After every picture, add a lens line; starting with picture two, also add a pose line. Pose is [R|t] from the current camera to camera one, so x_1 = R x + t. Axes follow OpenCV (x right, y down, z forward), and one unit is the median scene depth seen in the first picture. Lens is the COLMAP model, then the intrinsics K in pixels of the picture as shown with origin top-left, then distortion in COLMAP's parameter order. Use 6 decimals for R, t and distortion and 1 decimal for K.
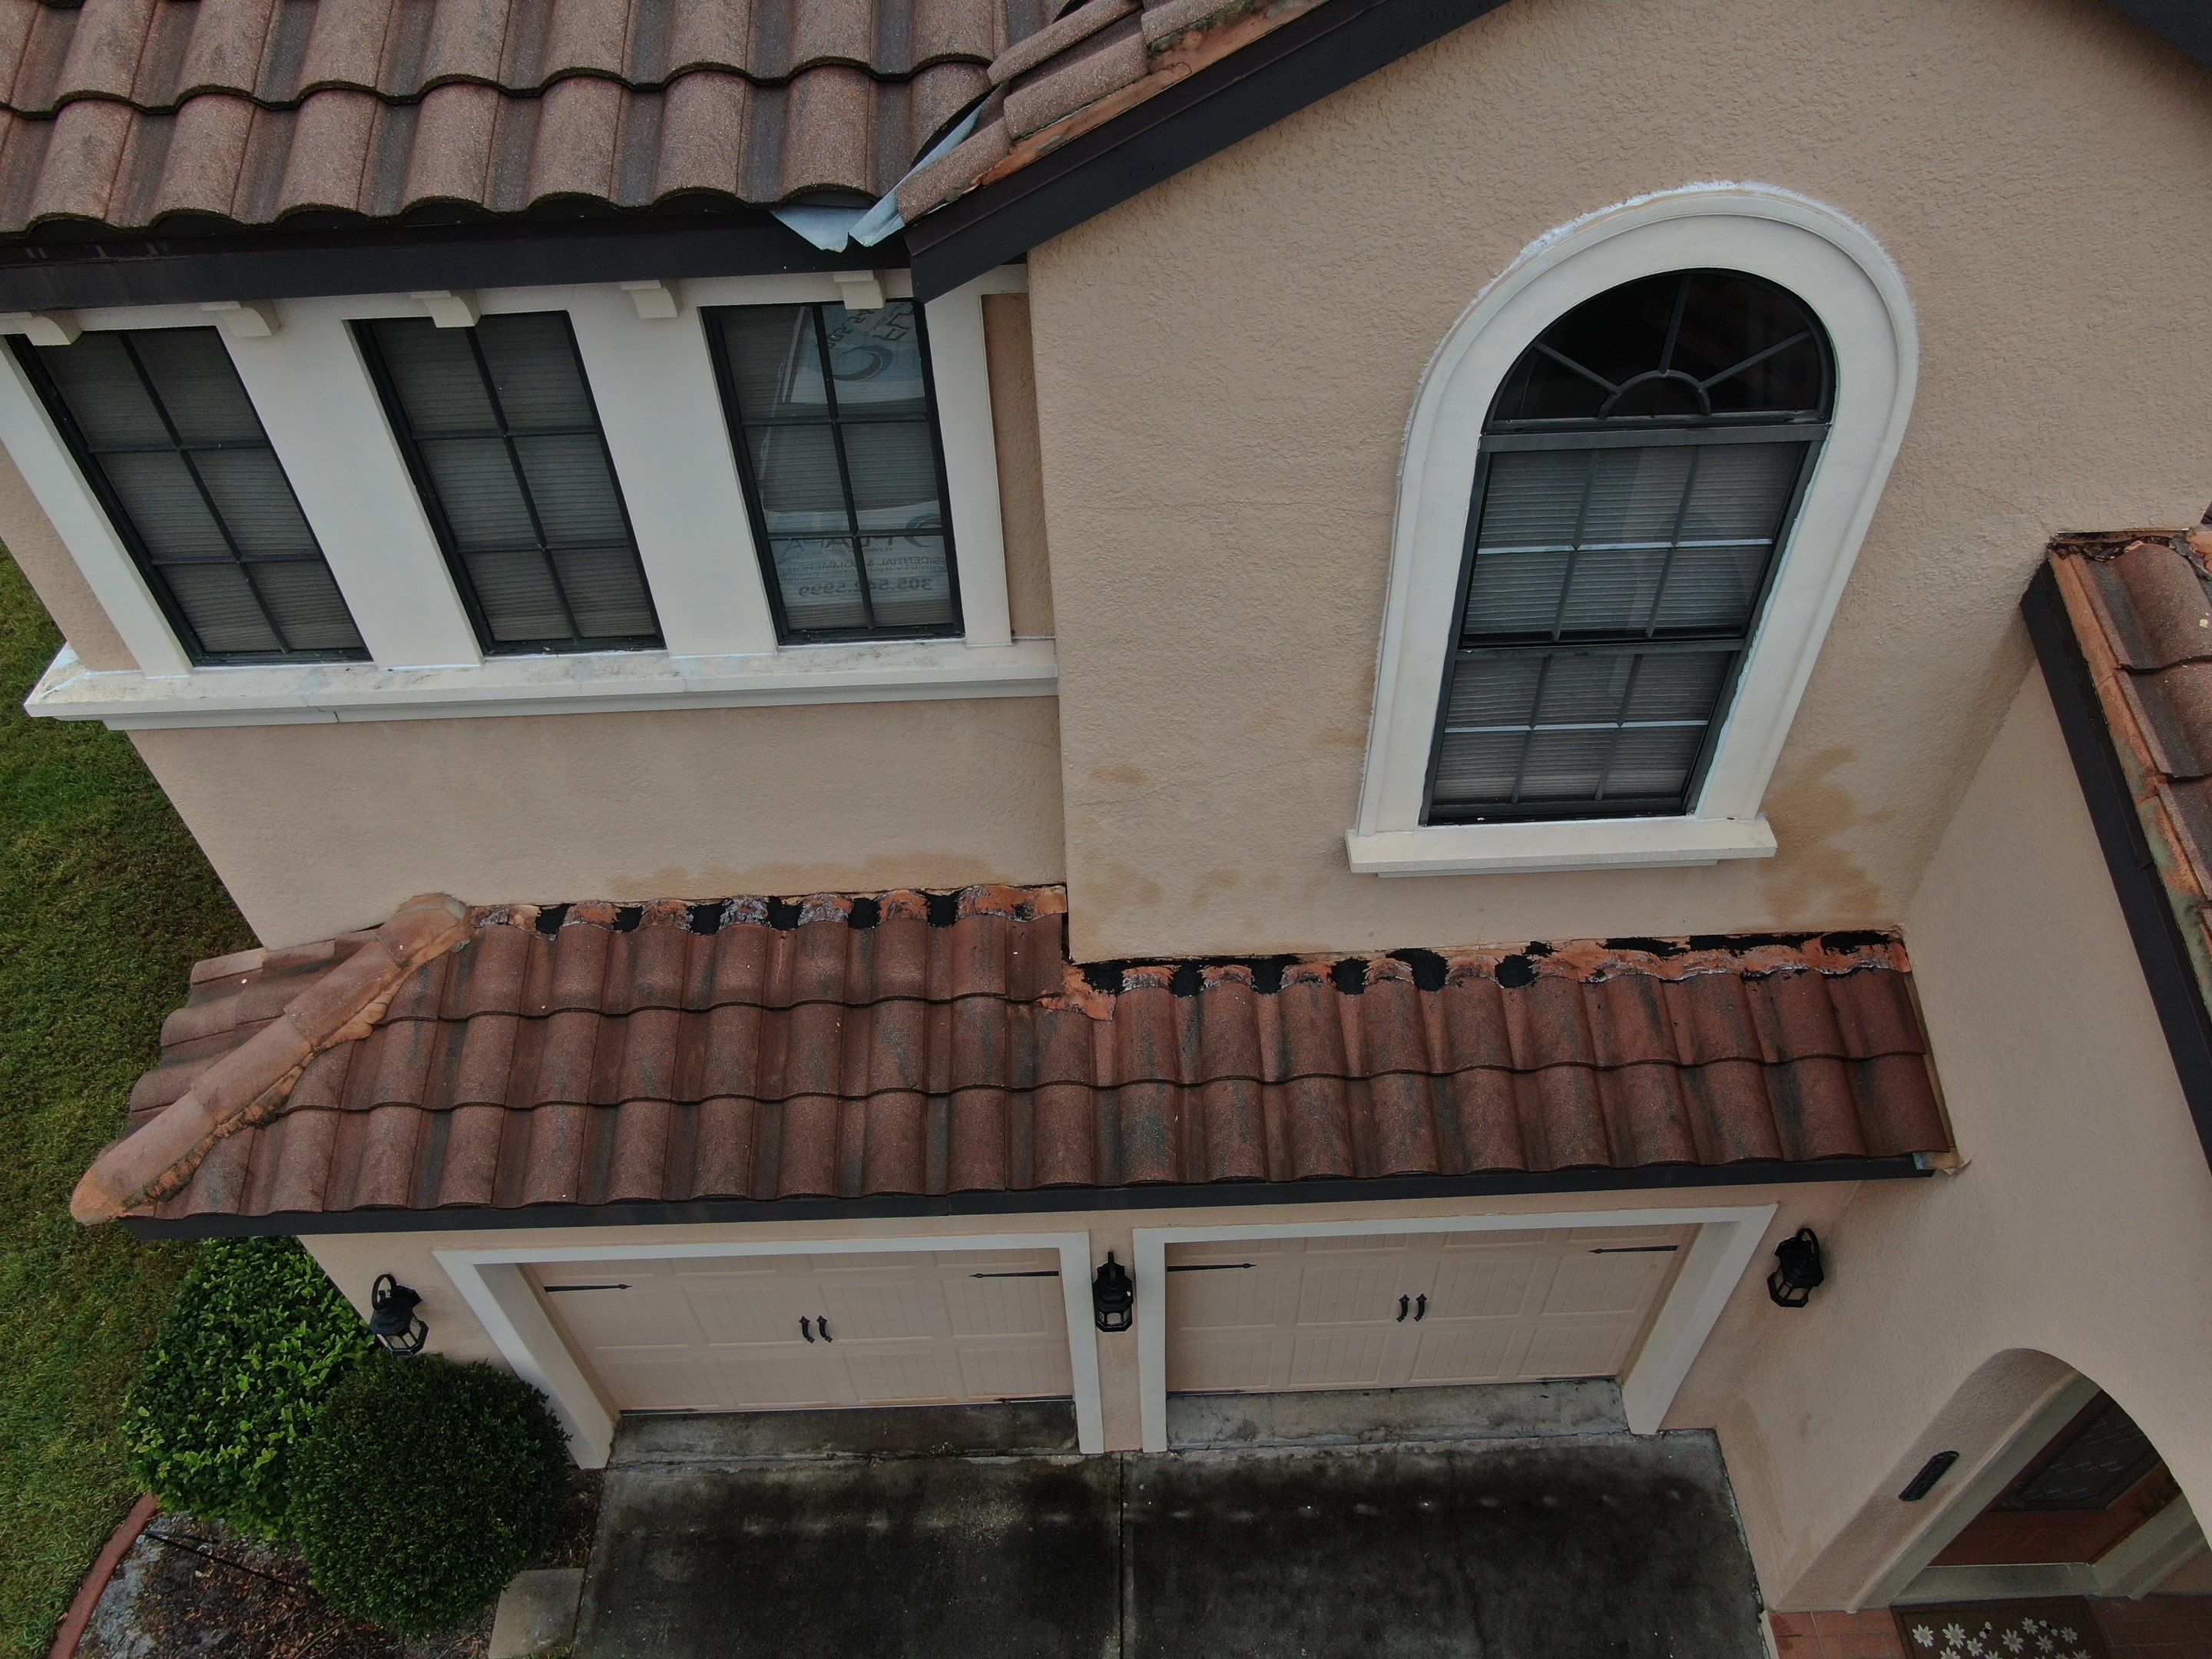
lens RADIAL K [[1597.1, 0, 1108.5], [0, 1597.1, 833.6], [0, 0, 1]] dist [-0.026168, 0.010157]
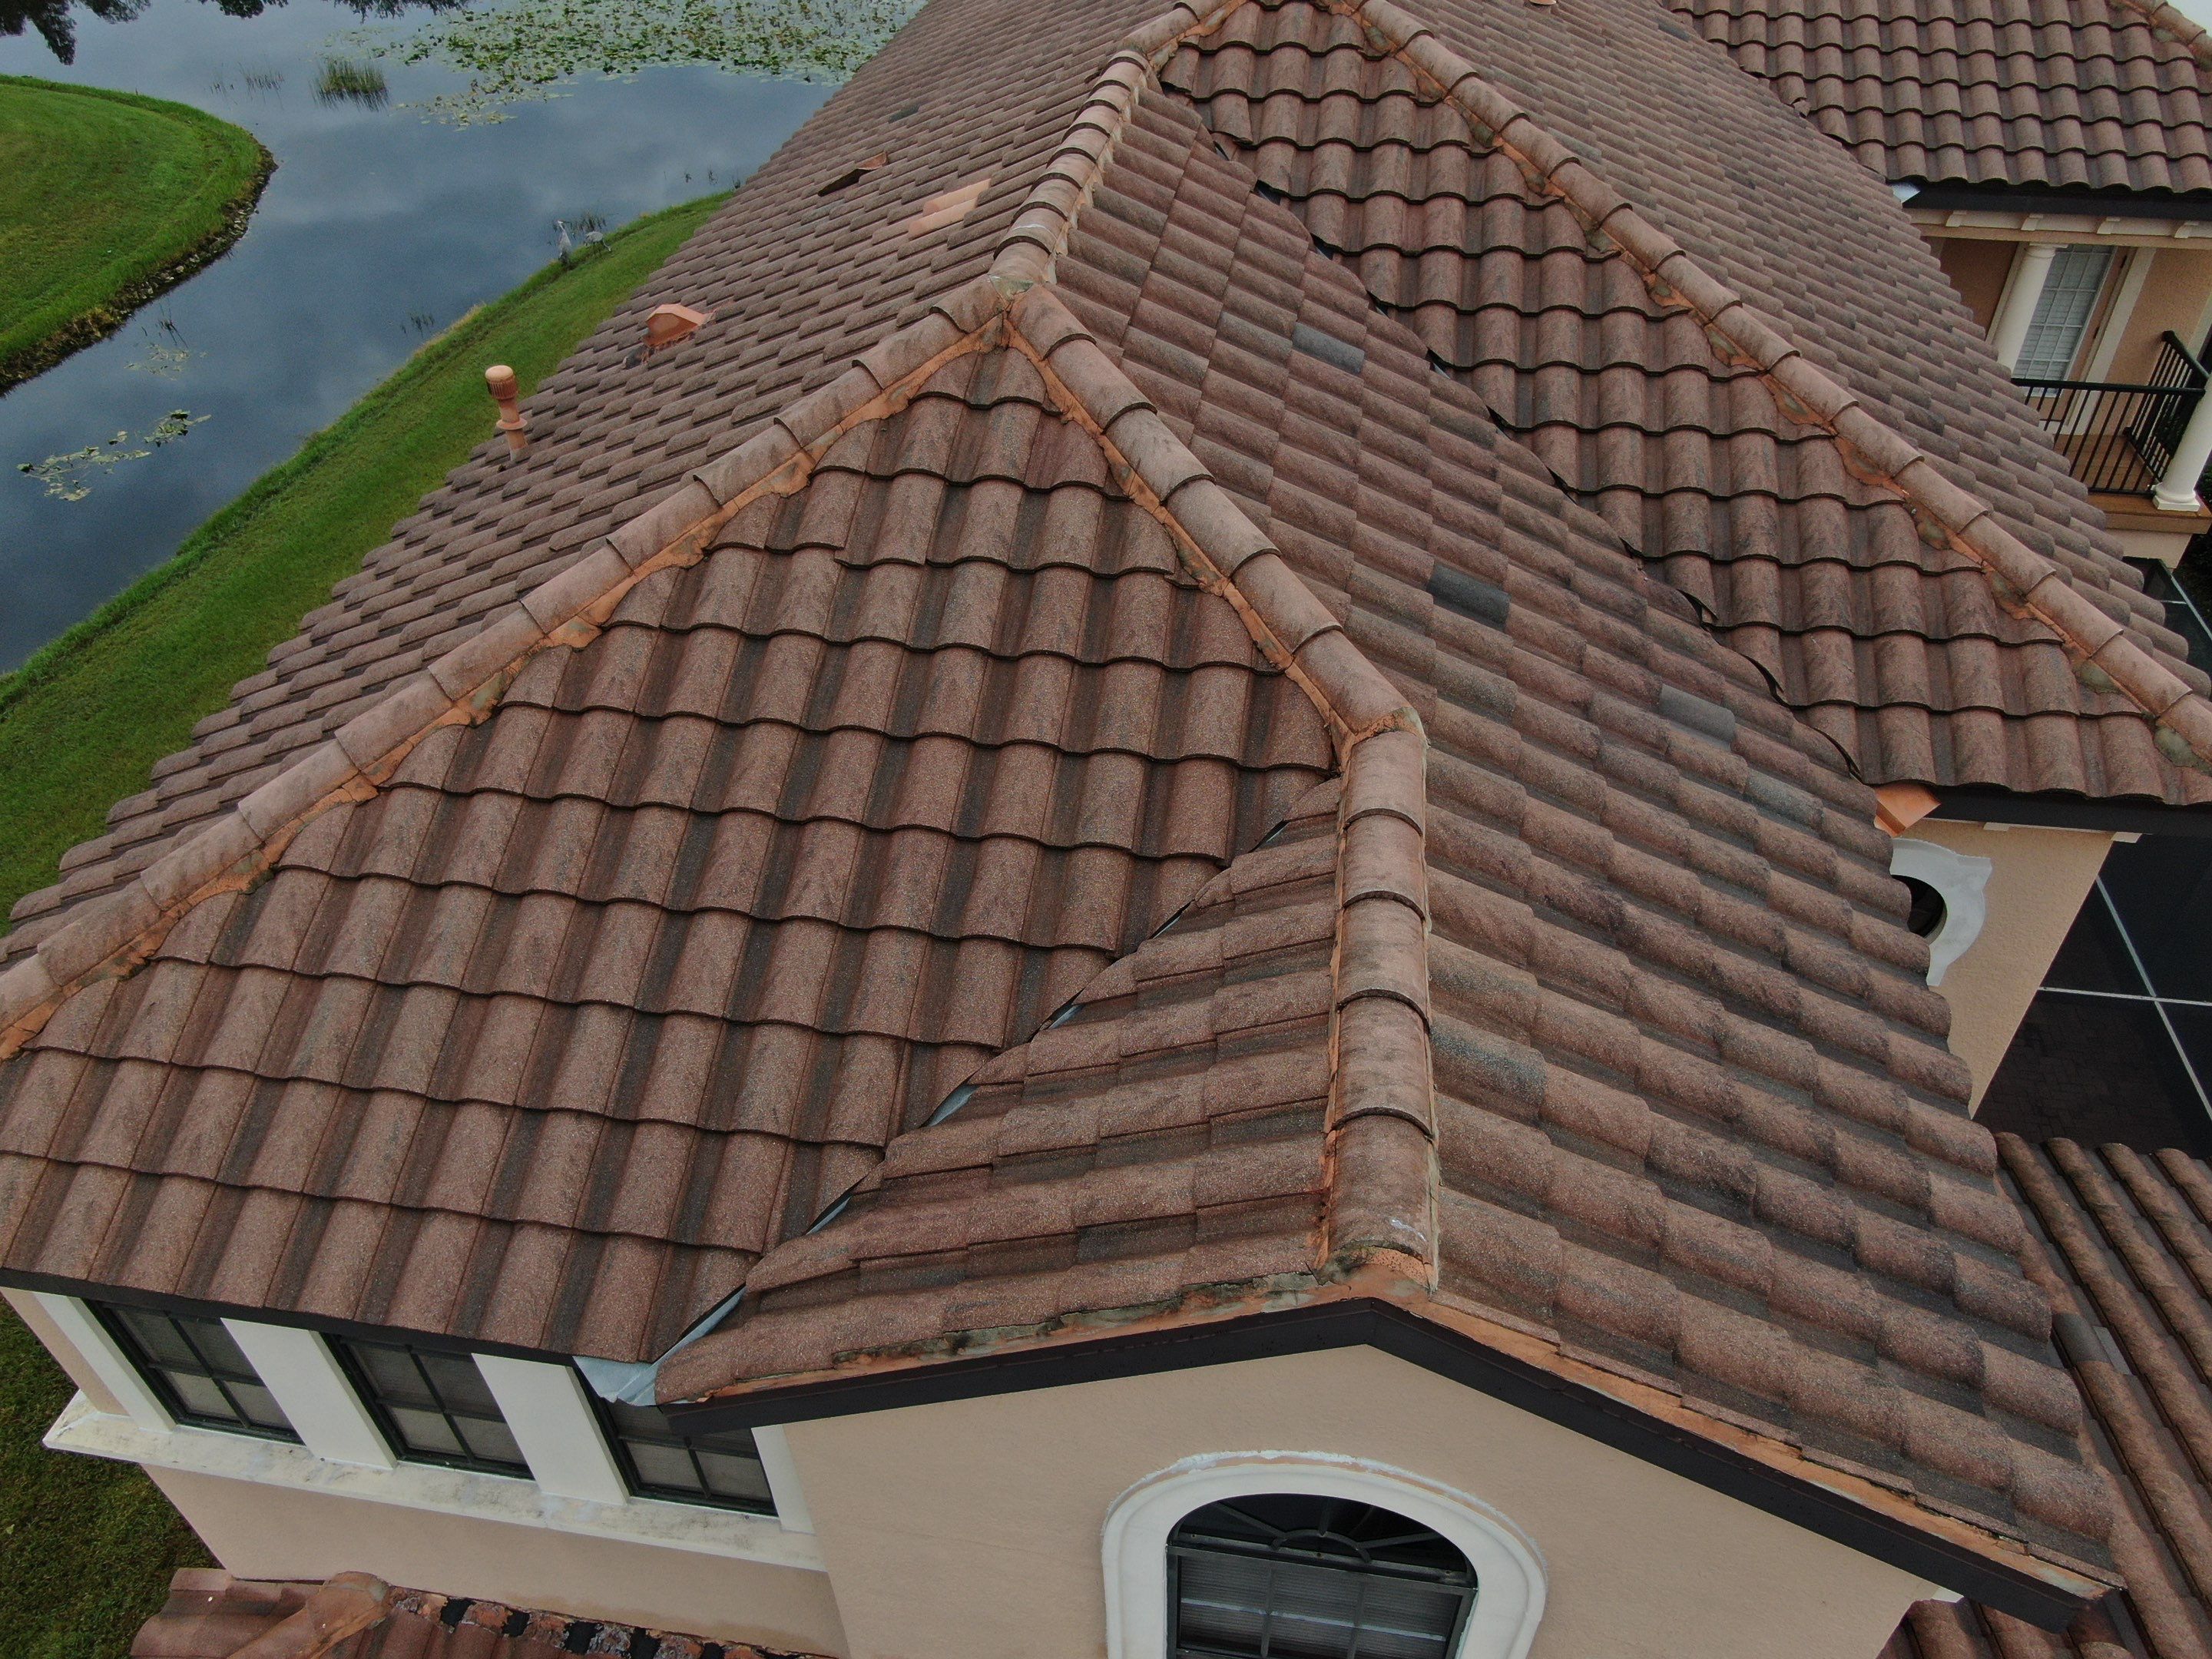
lens RADIAL K [[1597.1, 0, 1105.9], [0, 1597.1, 836.6], [0, 0, 1]] dist [-0.026168, 0.010157]
pose [[0.983028, 0.125036, -0.134246, 0.212162], [-0.138400, 0.985781, -0.095298, -0.484321], [0.120421, 0.112260, 0.986355, -0.151247]]
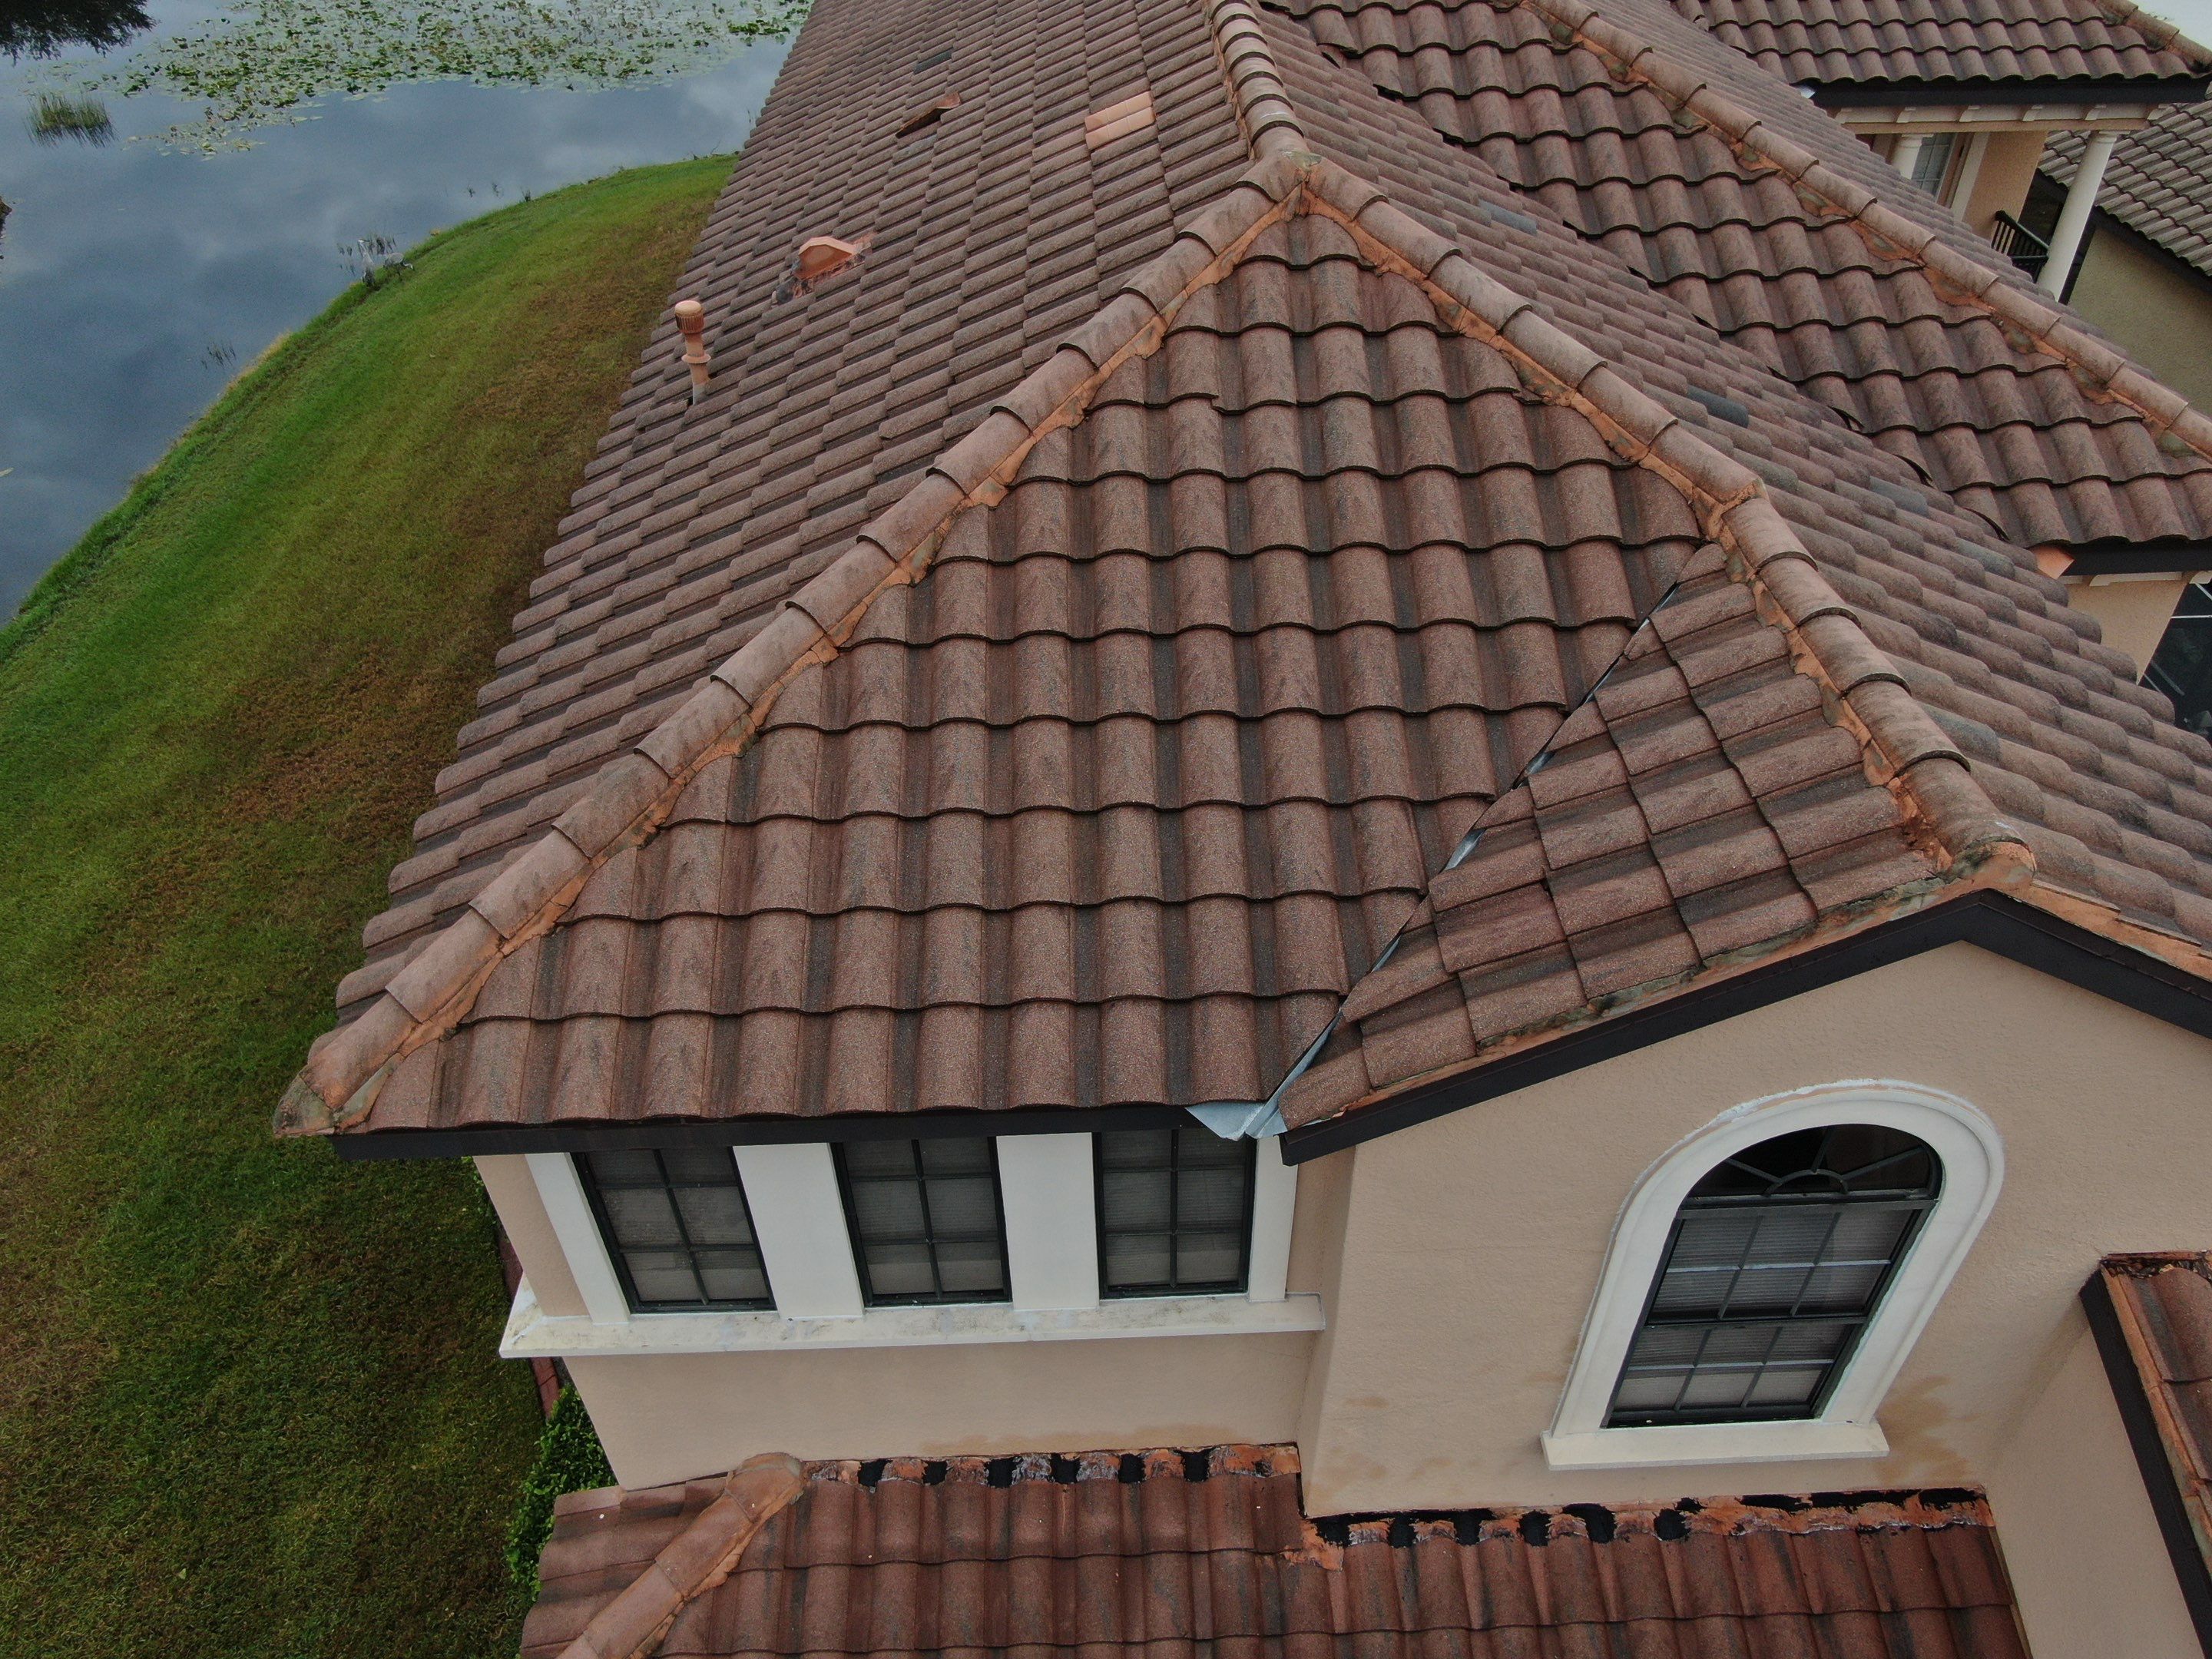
lens RADIAL K [[1597.1, 0, 1112.5], [0, 1597.1, 832.7], [0, 0, 1]] dist [-0.026168, 0.010157]
pose [[0.999954, 0.005376, 0.007995, -0.189107], [-0.004481, 0.994137, -0.108037, -0.315966], [-0.008529, 0.107996, 0.994115, -0.265001]]
